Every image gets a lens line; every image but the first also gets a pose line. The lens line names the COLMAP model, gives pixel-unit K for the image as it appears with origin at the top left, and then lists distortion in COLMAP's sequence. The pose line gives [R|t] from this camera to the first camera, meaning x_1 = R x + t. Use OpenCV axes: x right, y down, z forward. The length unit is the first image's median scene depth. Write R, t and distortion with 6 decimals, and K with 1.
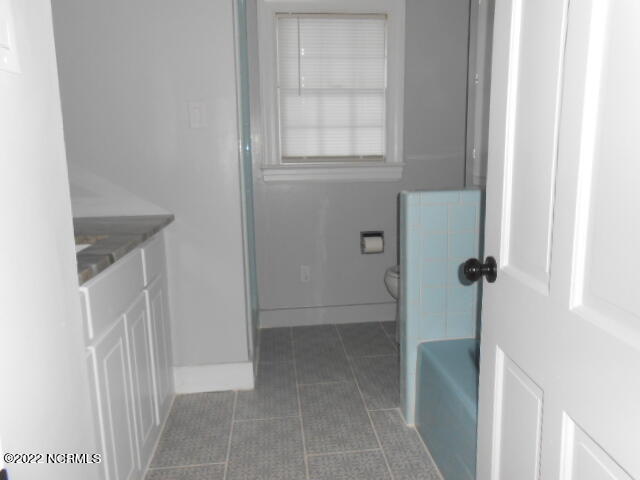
lens RADIAL K [[502.9, 0, 320.0], [0, 502.9, 240.0], [0, 0, 1]] dist [-0.030521, 0.045779]
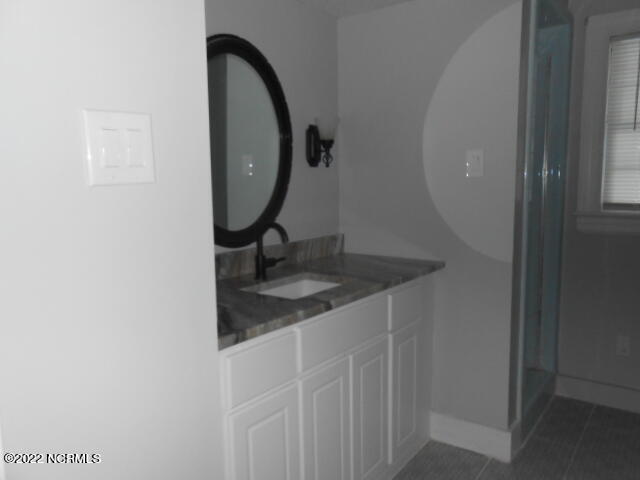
lens RADIAL K [[502.9, 0, 320.0], [0, 502.9, 240.0], [0, 0, 1]] dist [-0.030521, 0.045779]
pose [[0.741709, 0.098327, -0.663475, 0.172449], [-0.123516, 0.992302, 0.008979, -0.066850], [0.659251, 0.075290, 0.748144, 0.076126]]
